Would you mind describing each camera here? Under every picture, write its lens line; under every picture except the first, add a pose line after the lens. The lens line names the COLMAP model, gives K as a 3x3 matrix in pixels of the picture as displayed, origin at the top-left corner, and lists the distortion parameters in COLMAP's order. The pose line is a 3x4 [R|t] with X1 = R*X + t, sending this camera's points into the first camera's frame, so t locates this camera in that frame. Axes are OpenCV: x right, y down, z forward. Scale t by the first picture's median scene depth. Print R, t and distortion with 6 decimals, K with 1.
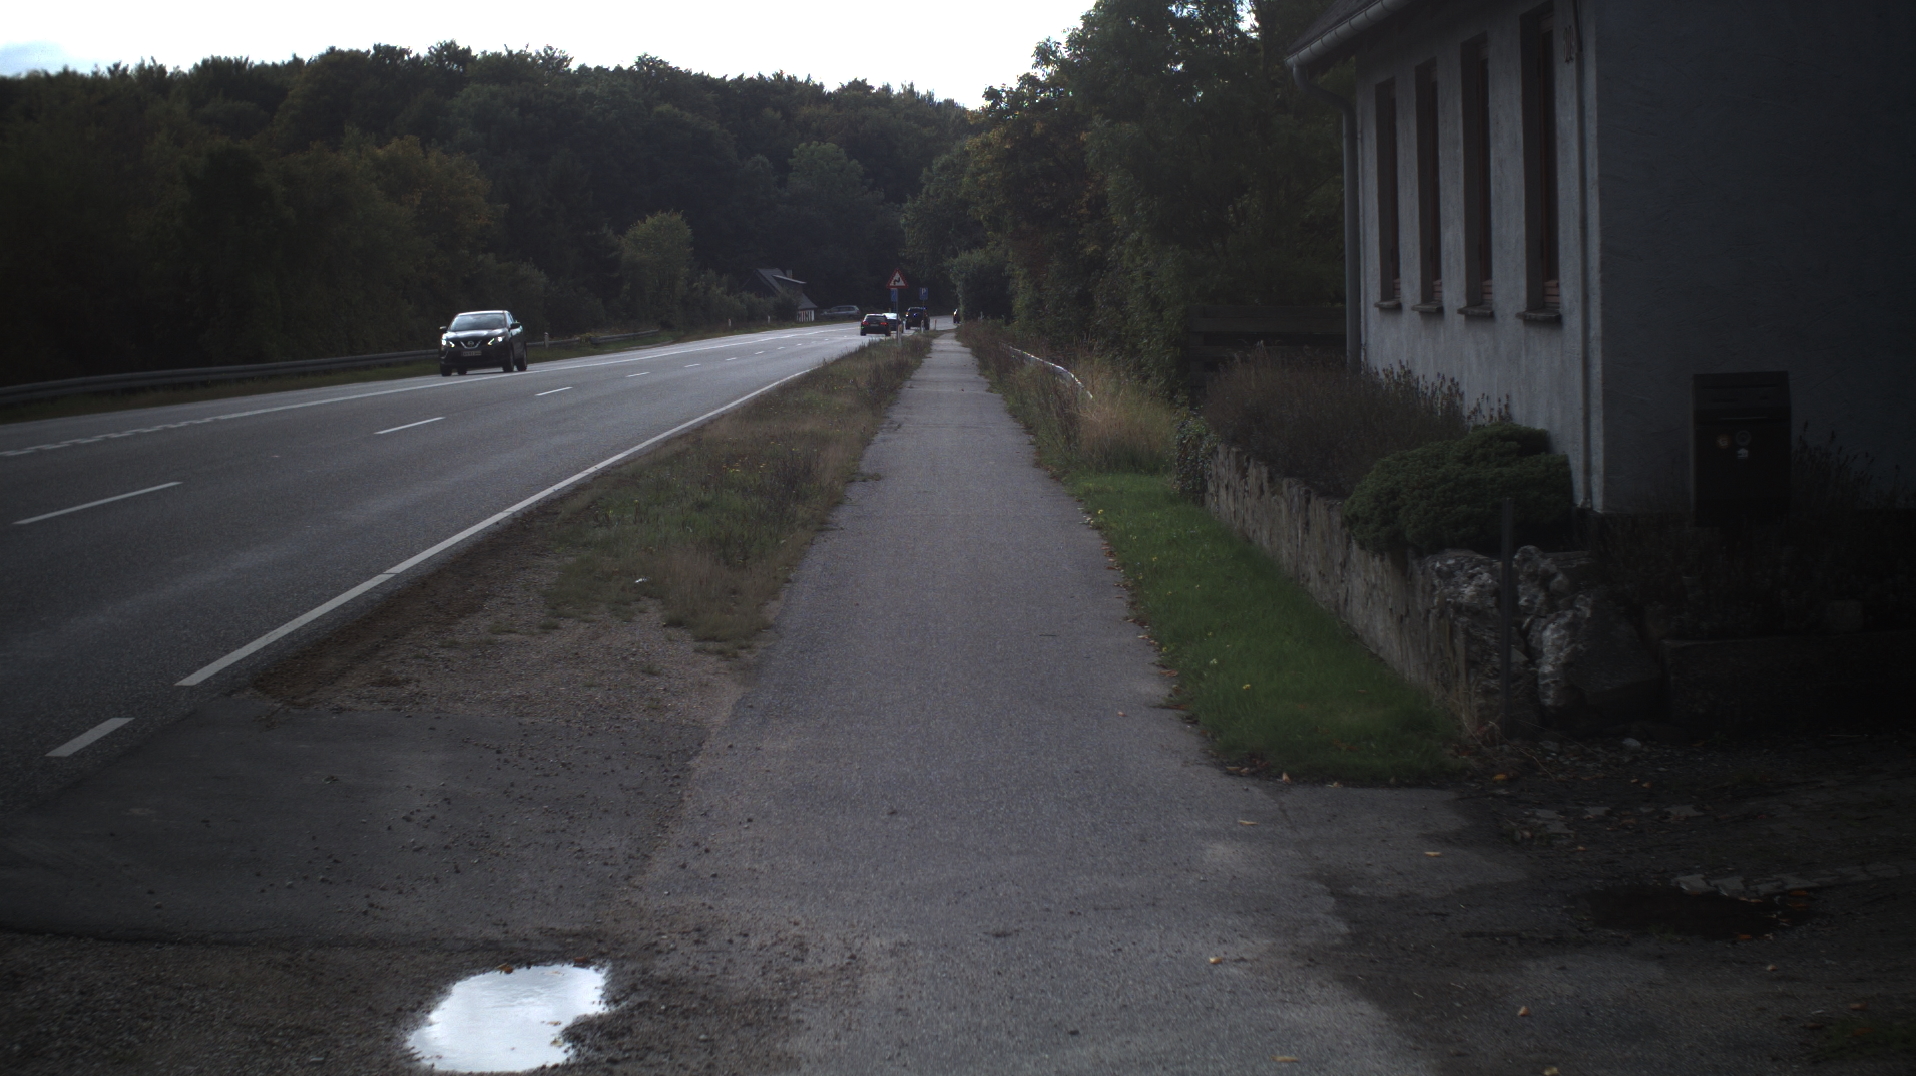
lens RADIAL K [[3120.7, 0, 958.0], [0, 3120.7, 538.0], [0, 0, 1]] dist [-0.343486, 0.731116]
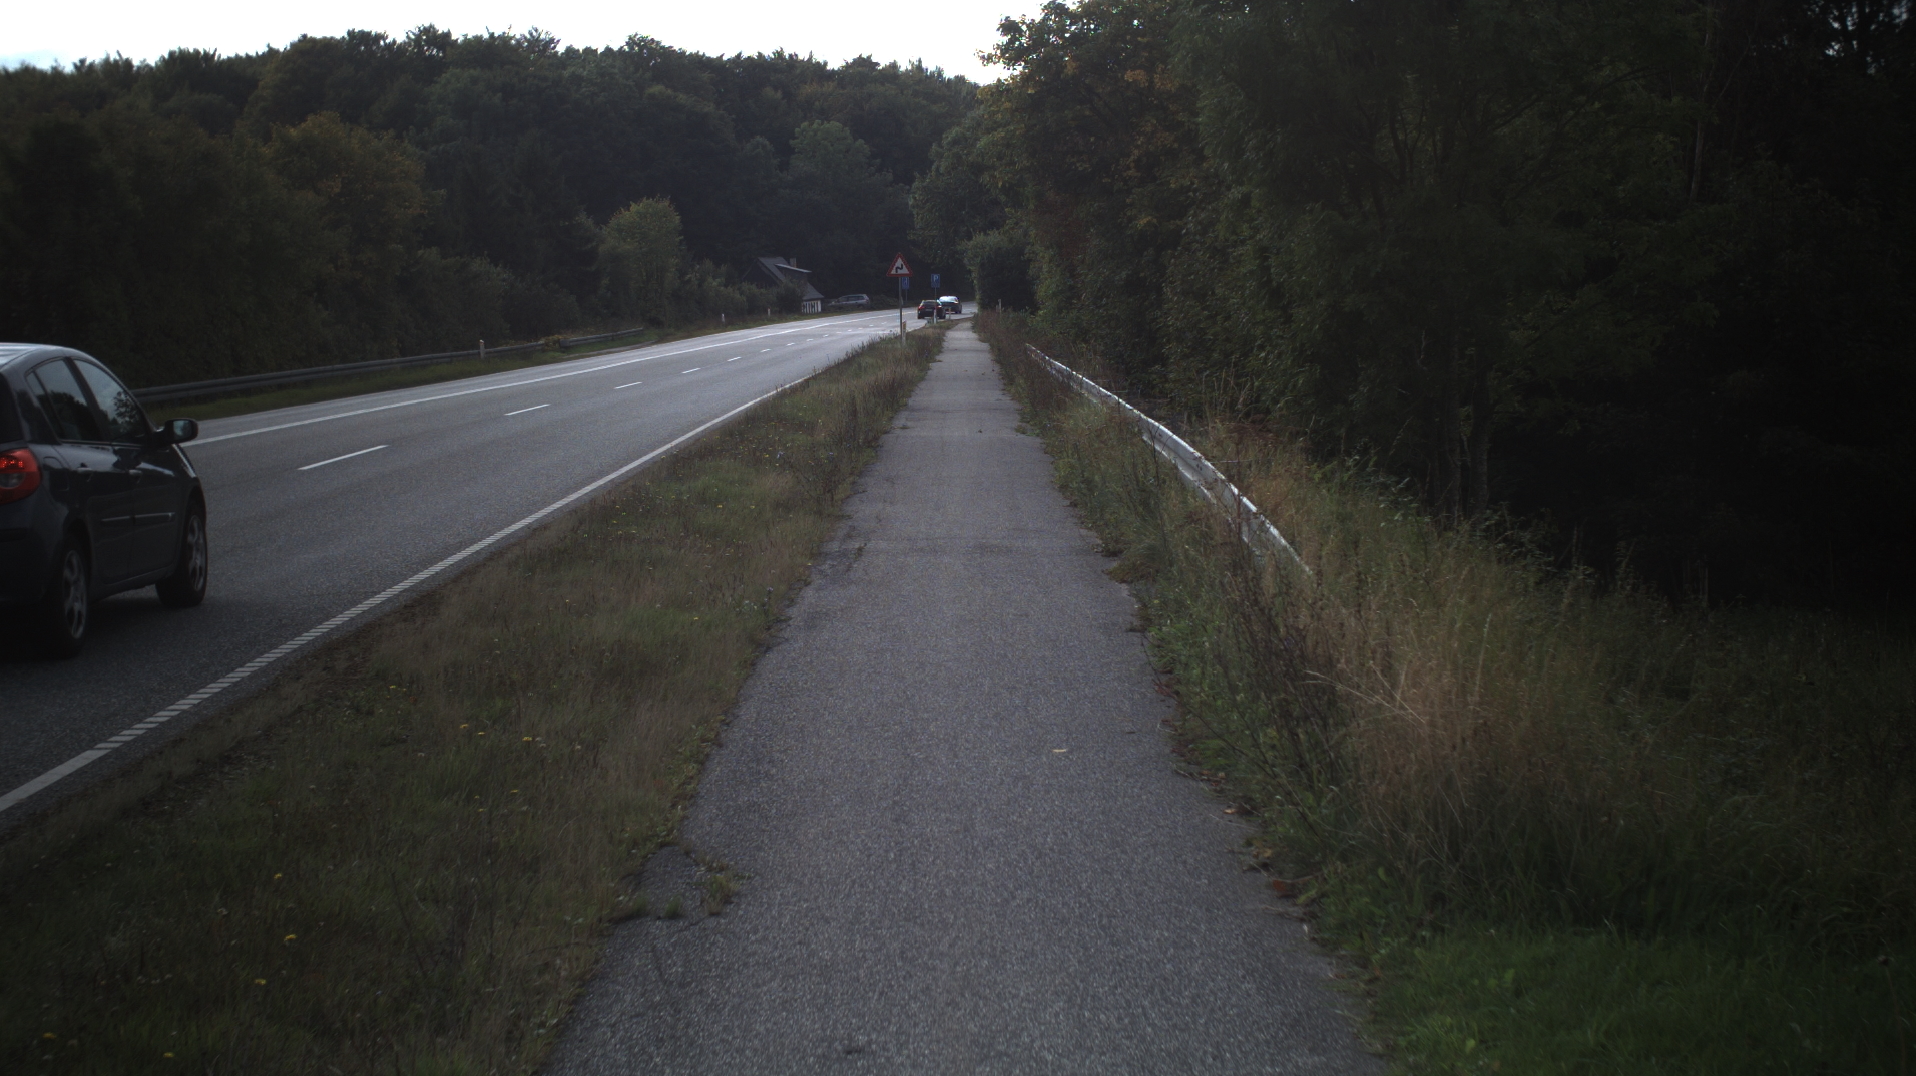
lens RADIAL K [[3120.7, 0, 958.0], [0, 3120.7, 538.0], [0, 0, 1]] dist [-0.343486, 0.731116]
pose [[0.999691, -0.023782, -0.007196, 0.000215], [0.023817, 0.999705, 0.004849, -0.006478], [0.007079, -0.005019, 0.999962, 0.077101]]
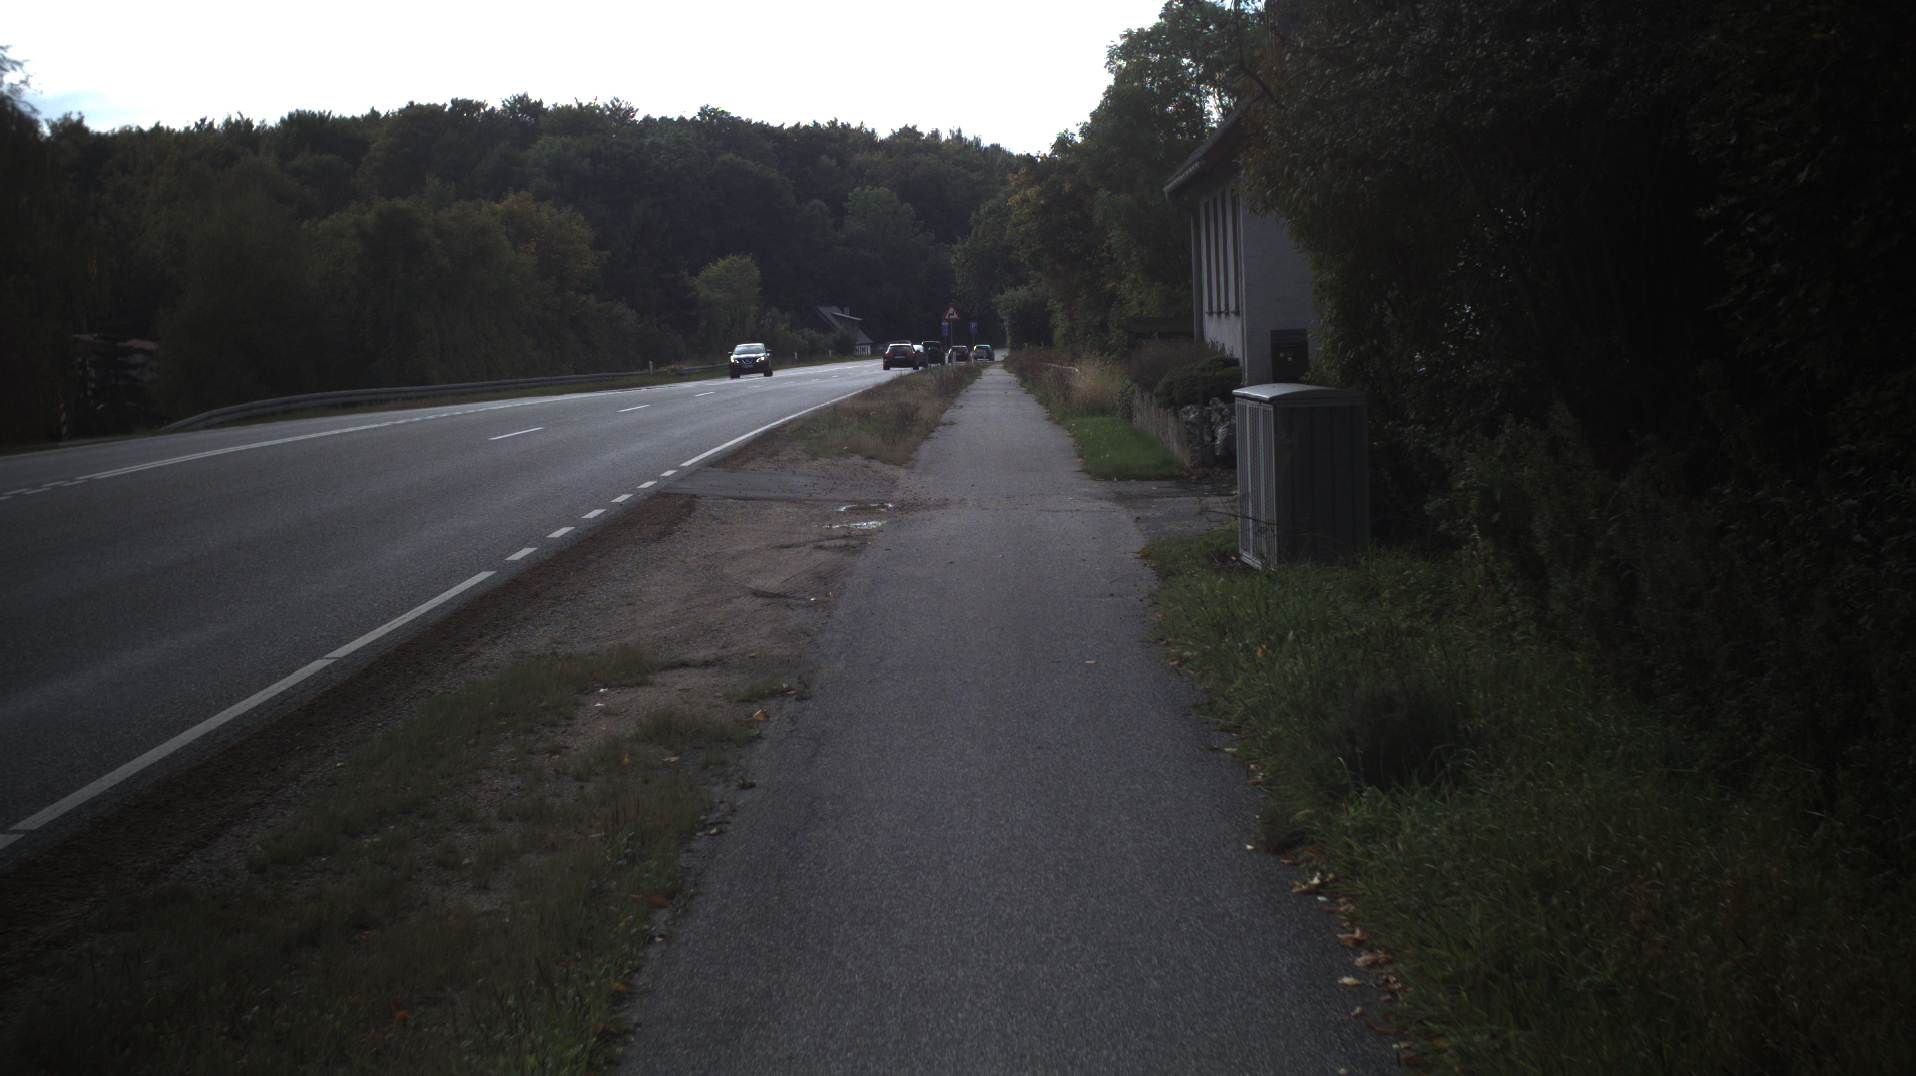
lens RADIAL K [[3120.7, 0, 958.0], [0, 3120.7, 538.0], [0, 0, 1]] dist [-0.343486, 0.731116]
pose [[0.999811, -0.010546, -0.016328, 0.000475], [0.010351, 0.999874, -0.012015, 0.007103], [0.016452, 0.011844, 0.999795, -0.077146]]
